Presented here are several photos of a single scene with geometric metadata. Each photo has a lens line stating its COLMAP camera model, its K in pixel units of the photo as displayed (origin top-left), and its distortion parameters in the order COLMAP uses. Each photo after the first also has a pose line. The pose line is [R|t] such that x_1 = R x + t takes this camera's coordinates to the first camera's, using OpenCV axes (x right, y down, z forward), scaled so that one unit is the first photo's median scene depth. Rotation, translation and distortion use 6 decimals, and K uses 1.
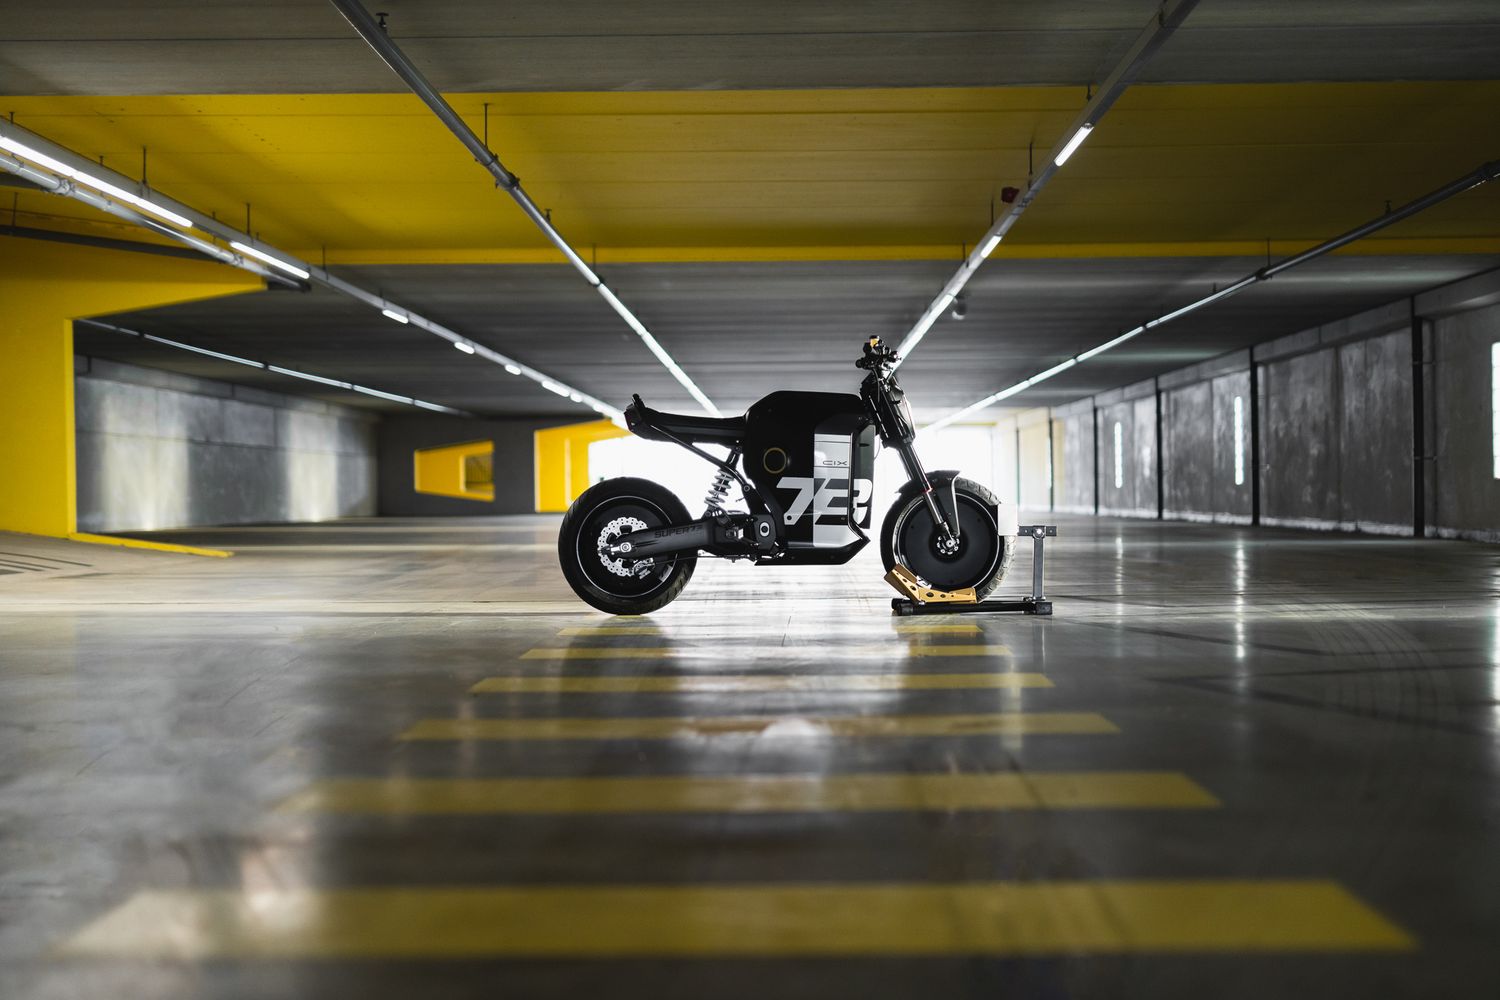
lens RADIAL K [[2230.8, 0, 750.0], [0, 2230.8, 500.0], [0, 0, 1]] dist [0.006022, 0.030178]
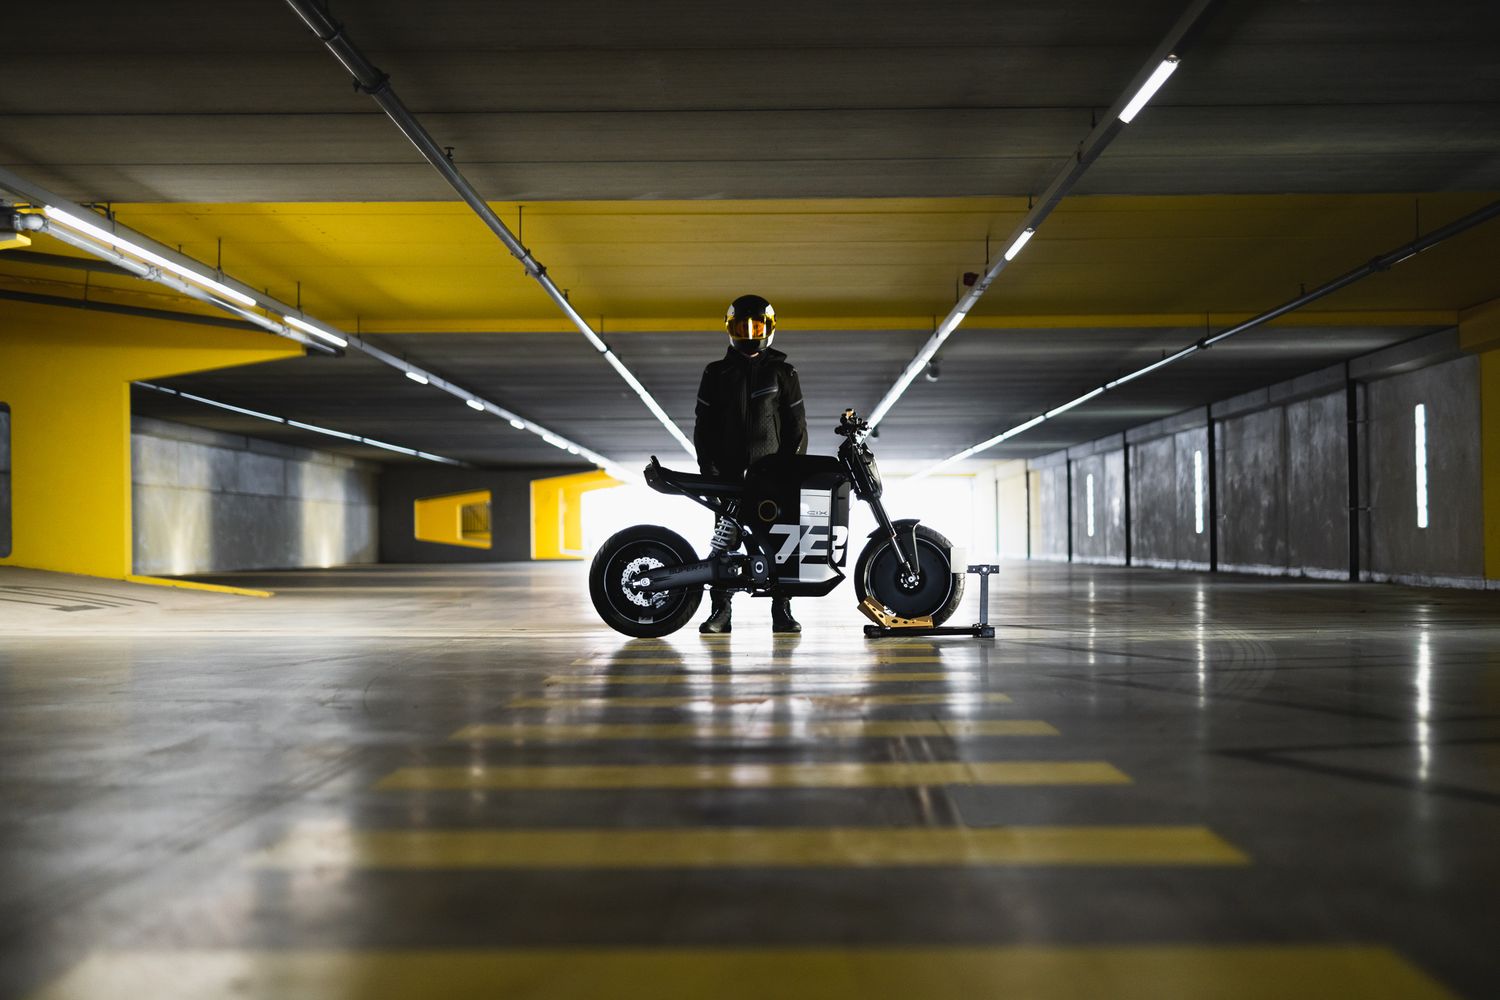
lens RADIAL K [[2343.0, 0, 750.0], [0, 2343.0, 500.0], [0, 0, 1]] dist [0.019190, -0.081184]
pose [[0.999971, 0.001504, 0.007499, -0.004367], [-0.001342, 0.999765, -0.021631, 0.002169], [-0.007530, 0.021620, 0.999738, -0.149627]]
